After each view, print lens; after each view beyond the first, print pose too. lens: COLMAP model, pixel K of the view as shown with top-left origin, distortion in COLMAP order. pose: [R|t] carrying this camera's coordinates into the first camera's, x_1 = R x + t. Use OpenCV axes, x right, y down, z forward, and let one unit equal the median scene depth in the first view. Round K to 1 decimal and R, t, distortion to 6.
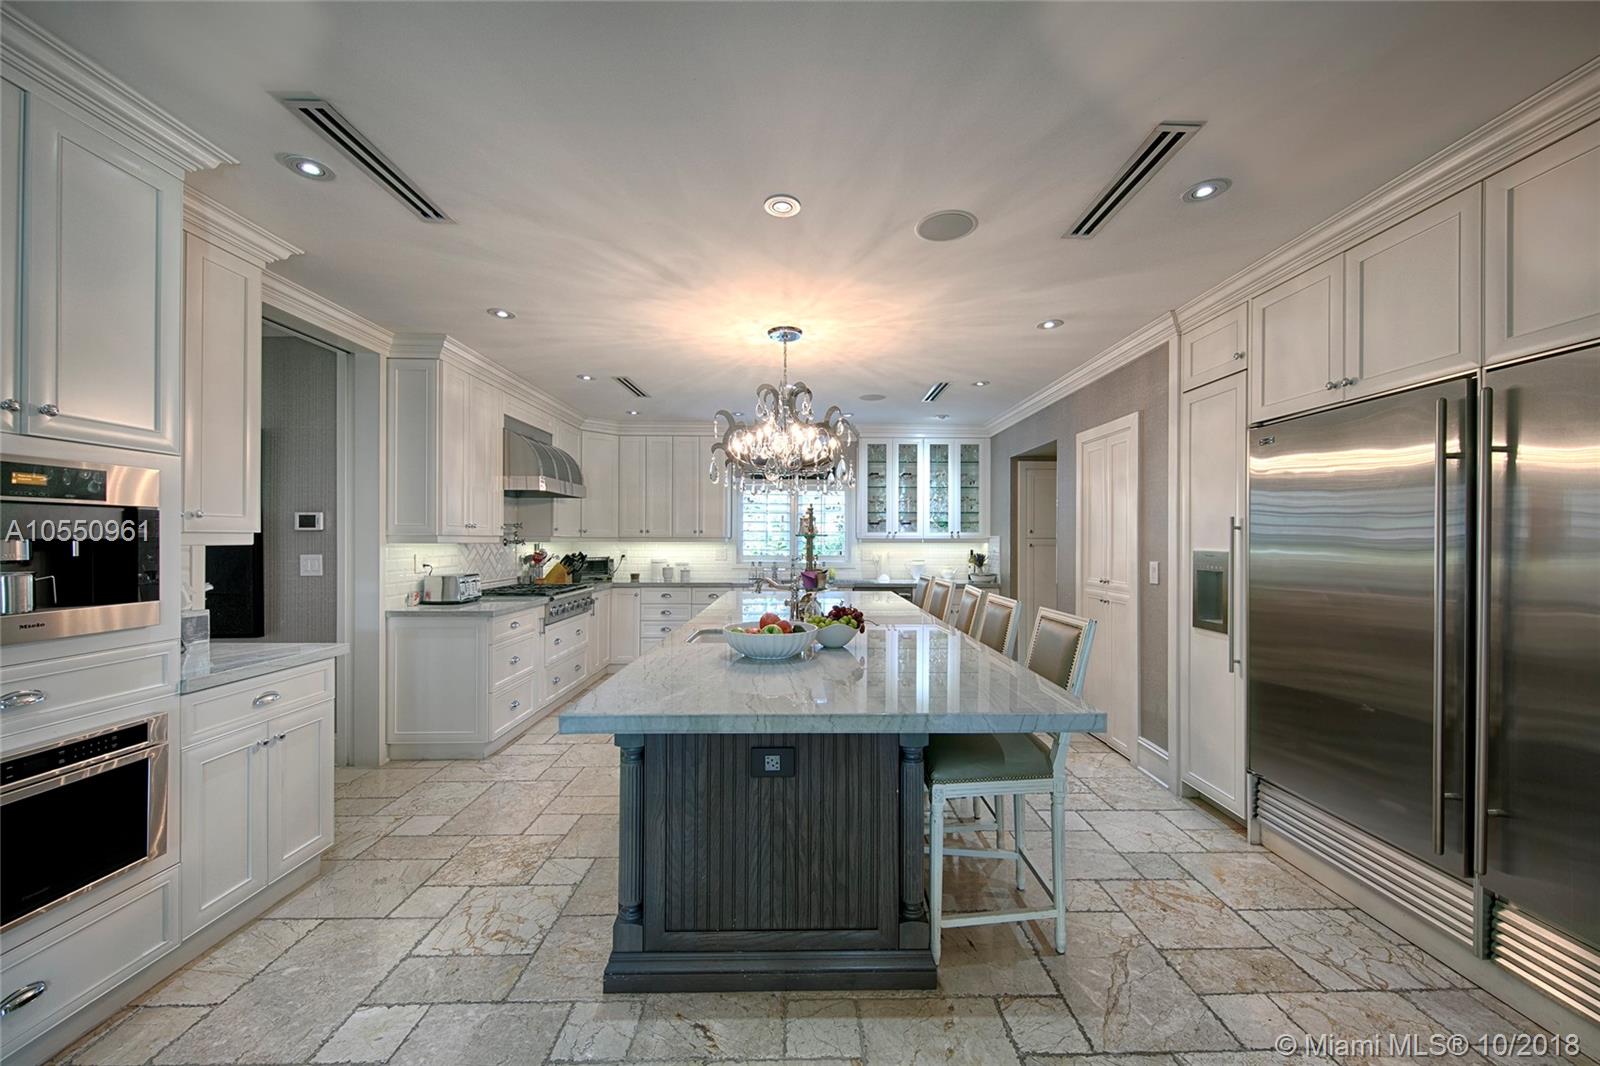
lens RADIAL K [[596.6, 0, 827.3], [0, 596.6, 540.9], [0, 0, 1]] dist [-0.003086, -0.000763]
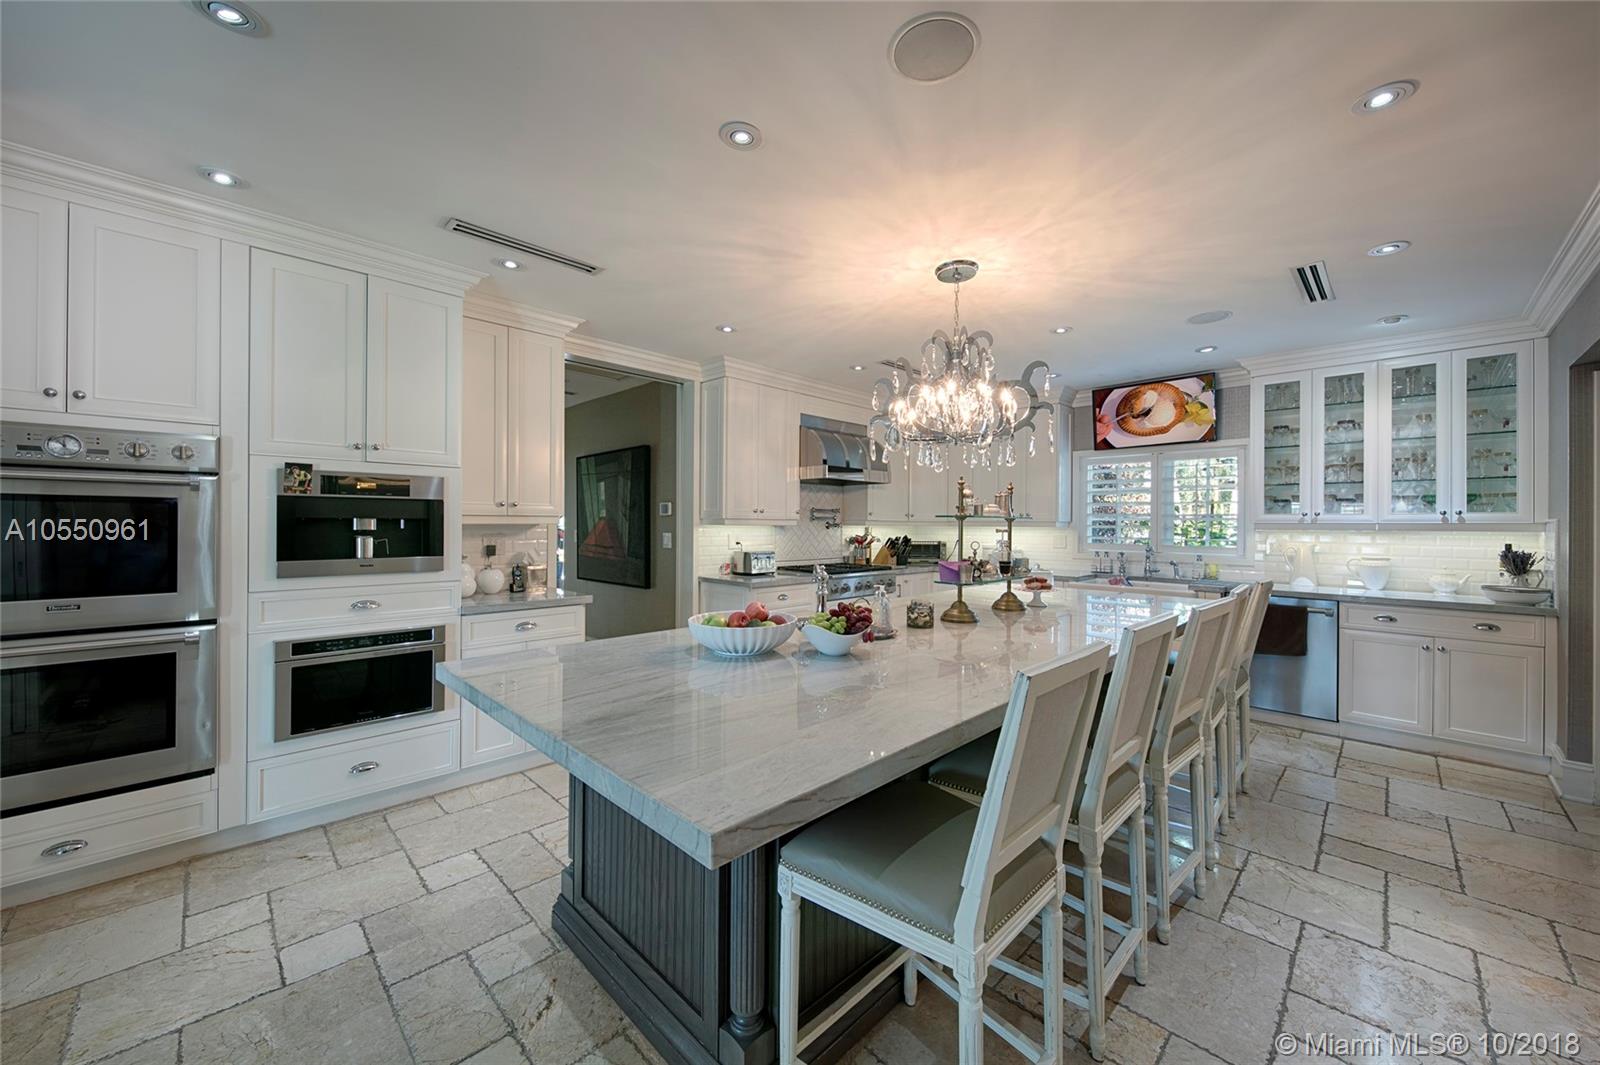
lens RADIAL K [[596.6, 0, 811.6], [0, 596.6, 523.4], [0, 0, 1]] dist [-0.003086, -0.000763]
pose [[0.690255, 0.001371, -0.723565, 0.337670], [-0.006205, 0.999973, -0.004024, 0.003659], [0.723540, 0.007268, 0.690244, 0.255046]]
